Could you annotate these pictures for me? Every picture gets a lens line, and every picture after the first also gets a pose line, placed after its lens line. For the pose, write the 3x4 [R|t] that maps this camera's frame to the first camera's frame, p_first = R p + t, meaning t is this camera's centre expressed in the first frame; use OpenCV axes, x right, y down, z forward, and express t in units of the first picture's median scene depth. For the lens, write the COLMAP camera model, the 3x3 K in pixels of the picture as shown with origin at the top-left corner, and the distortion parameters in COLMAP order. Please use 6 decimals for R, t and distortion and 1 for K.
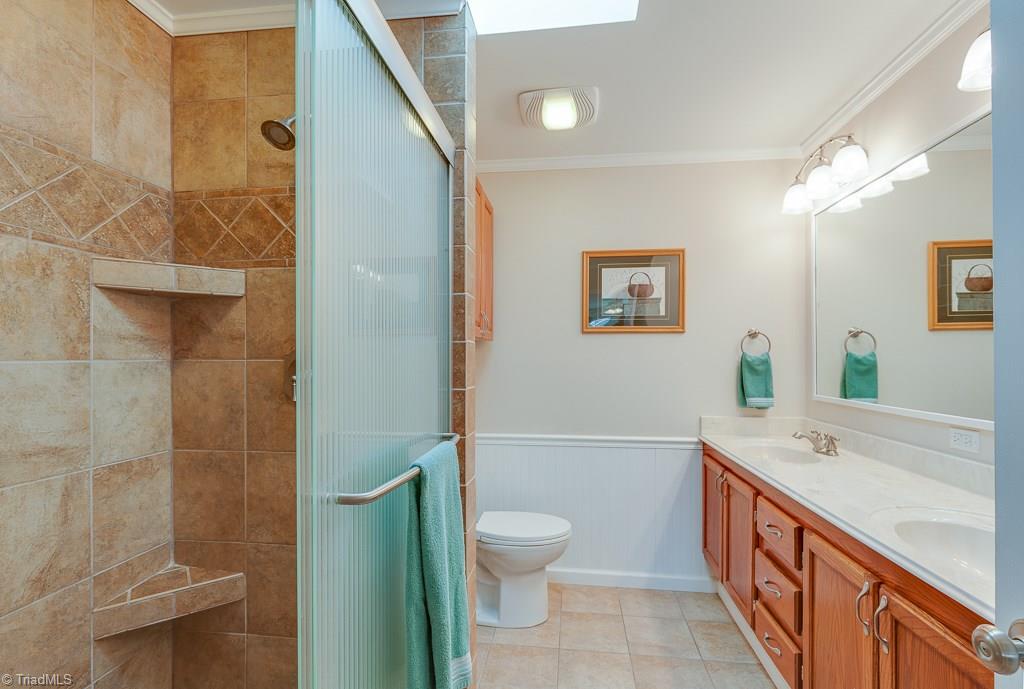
lens RADIAL K [[480.9, 0, 512.8], [0, 480.9, 354.2], [0, 0, 1]] dist [0.000401, 0.000473]
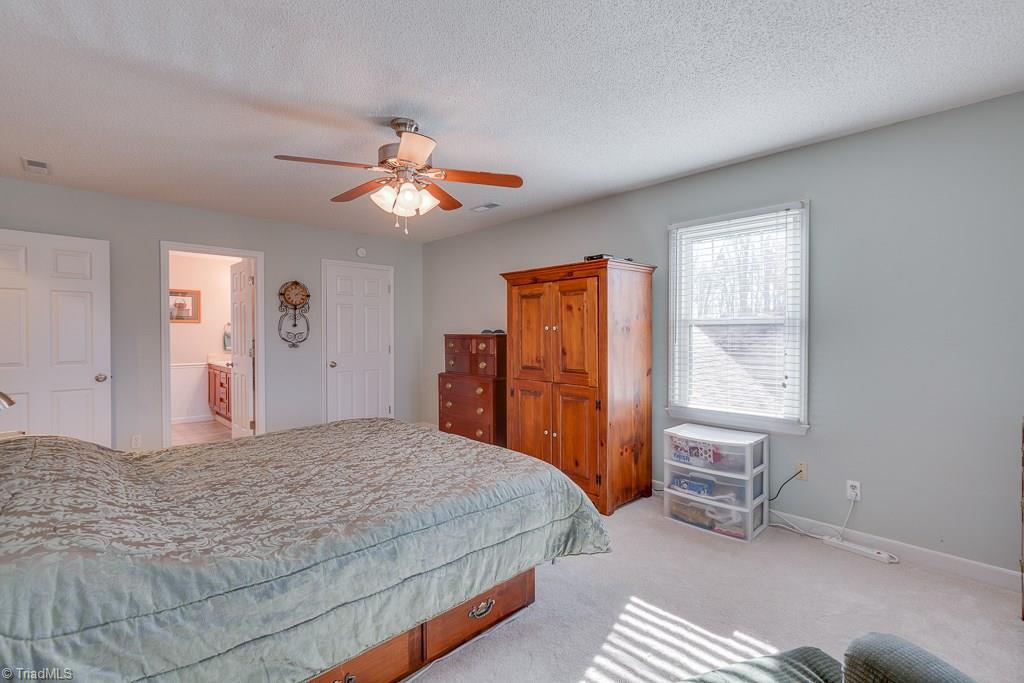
lens RADIAL K [[458.7, 0, 511.4], [0, 458.7, 339.3], [0, 0, 1]] dist [0.003035, -0.000258]
pose [[0.619061, -0.009909, 0.785280, -0.589086], [-0.003087, 0.999882, 0.015050, 0.001333], [-0.785337, -0.011741, 0.618957, -1.976409]]
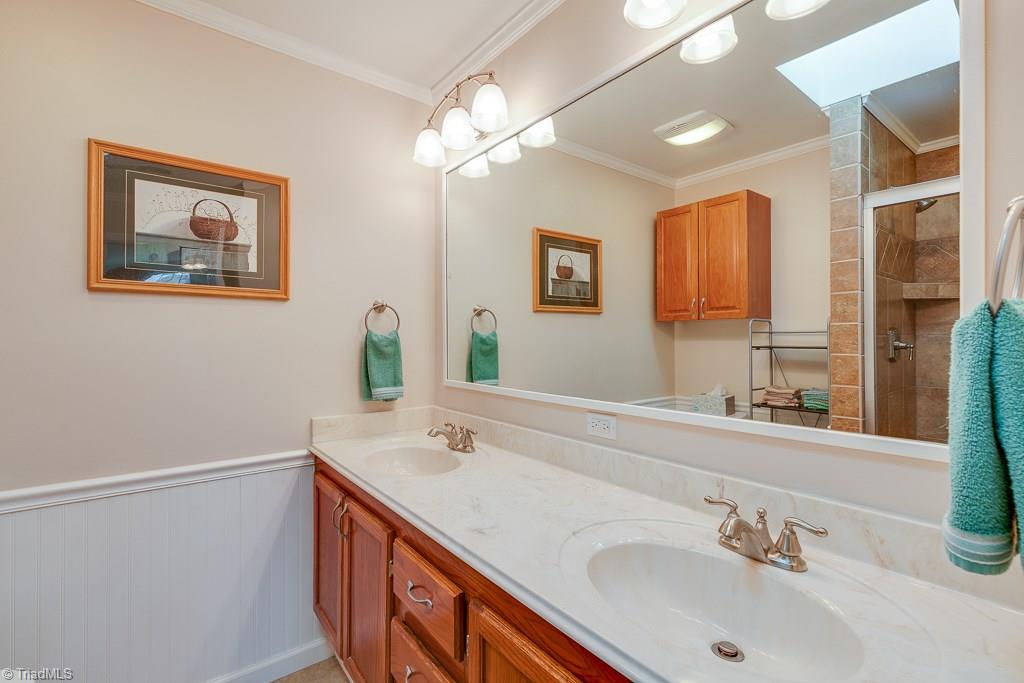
lens RADIAL K [[458.7, 0, 513.6], [0, 458.7, 342.7], [0, 0, 1]] dist [0.003035, -0.000258]
pose [[0.713536, -0.003347, 0.700611, 0.132179], [-0.005306, 0.999934, 0.010182, 0.008217], [-0.700599, -0.010983, 0.713471, 0.316612]]
